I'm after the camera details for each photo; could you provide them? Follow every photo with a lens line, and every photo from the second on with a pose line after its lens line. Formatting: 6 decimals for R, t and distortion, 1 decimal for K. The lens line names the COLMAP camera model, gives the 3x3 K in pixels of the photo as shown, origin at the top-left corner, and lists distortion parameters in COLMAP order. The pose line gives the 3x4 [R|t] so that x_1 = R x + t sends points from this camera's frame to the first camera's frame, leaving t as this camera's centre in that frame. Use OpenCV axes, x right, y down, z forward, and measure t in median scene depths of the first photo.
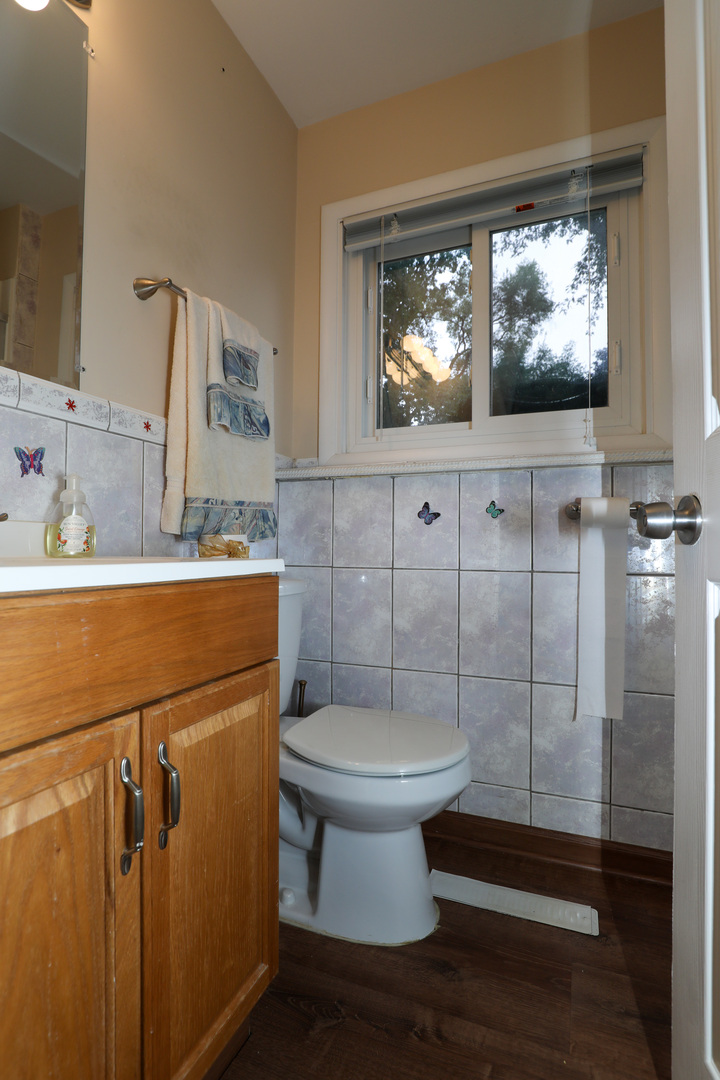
lens RADIAL K [[540.6, 0, 357.6], [0, 540.6, 541.0], [0, 0, 1]] dist [-0.001605, -0.000270]
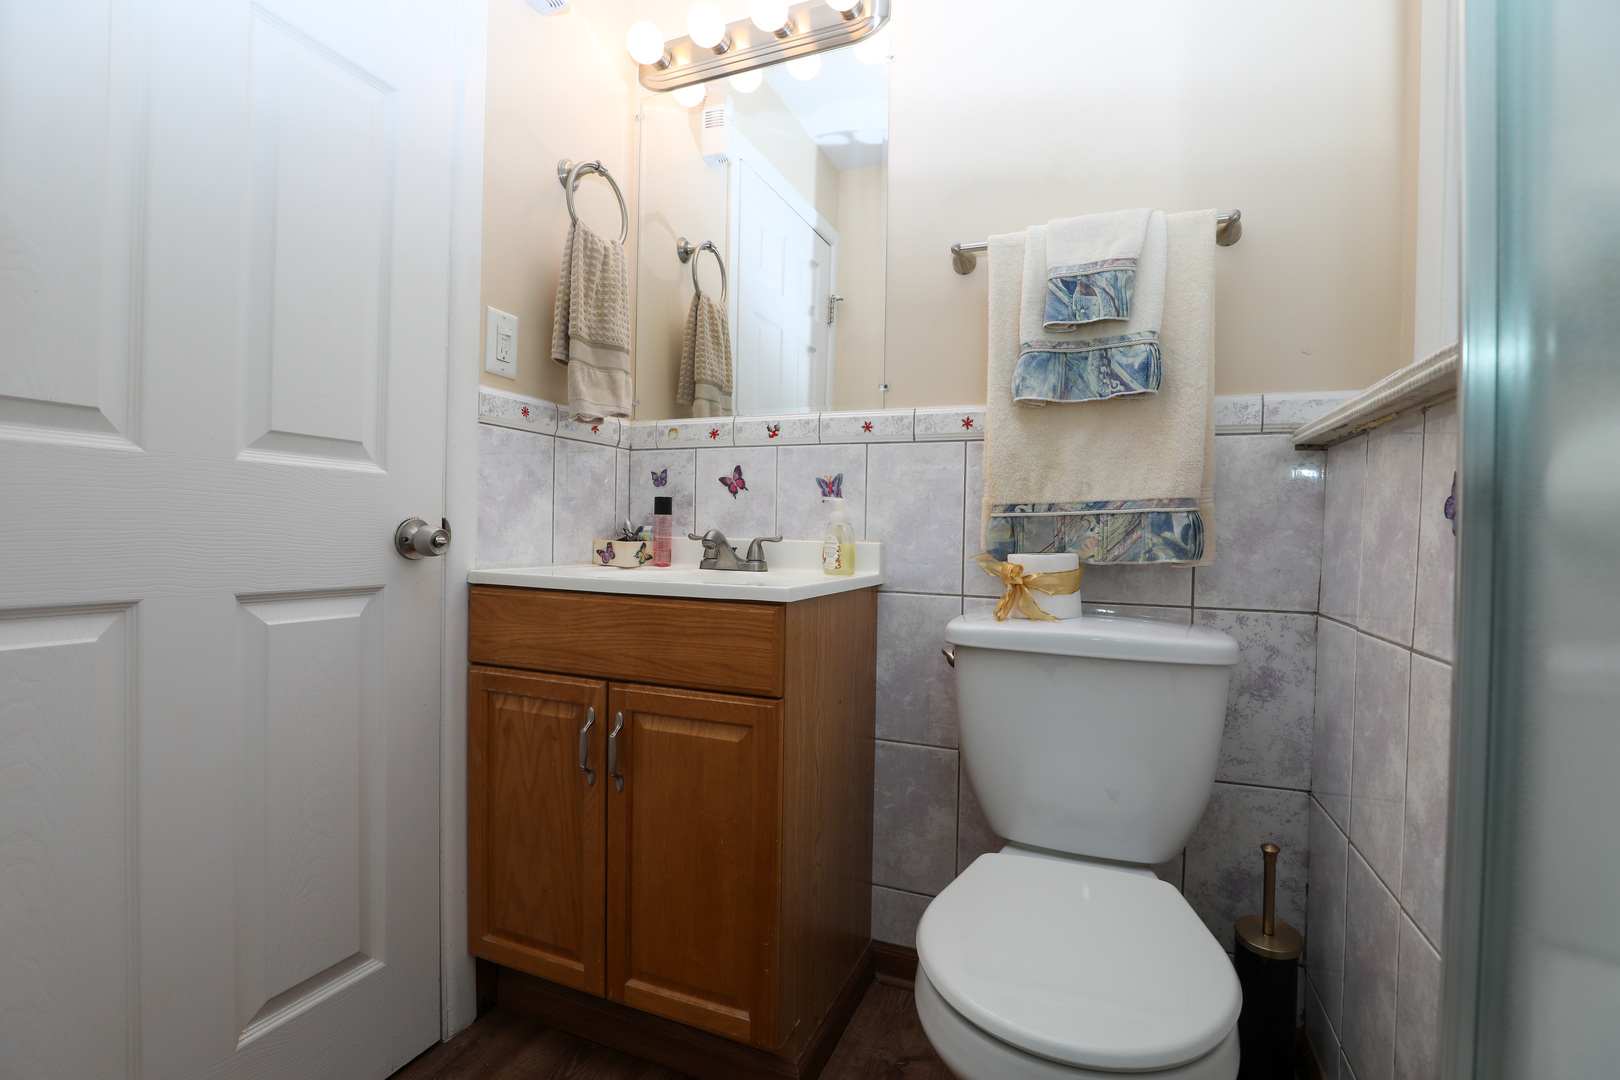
lens RADIAL K [[736.6, 0, 805.3], [0, 736.6, 539.9], [0, 0, 1]] dist [-0.028050, 0.003481]
pose [[0.010691, -0.000363, -0.999943, 0.715019], [-0.007890, 0.999969, -0.000447, -0.027531], [0.999912, 0.007895, 0.010688, 0.706253]]
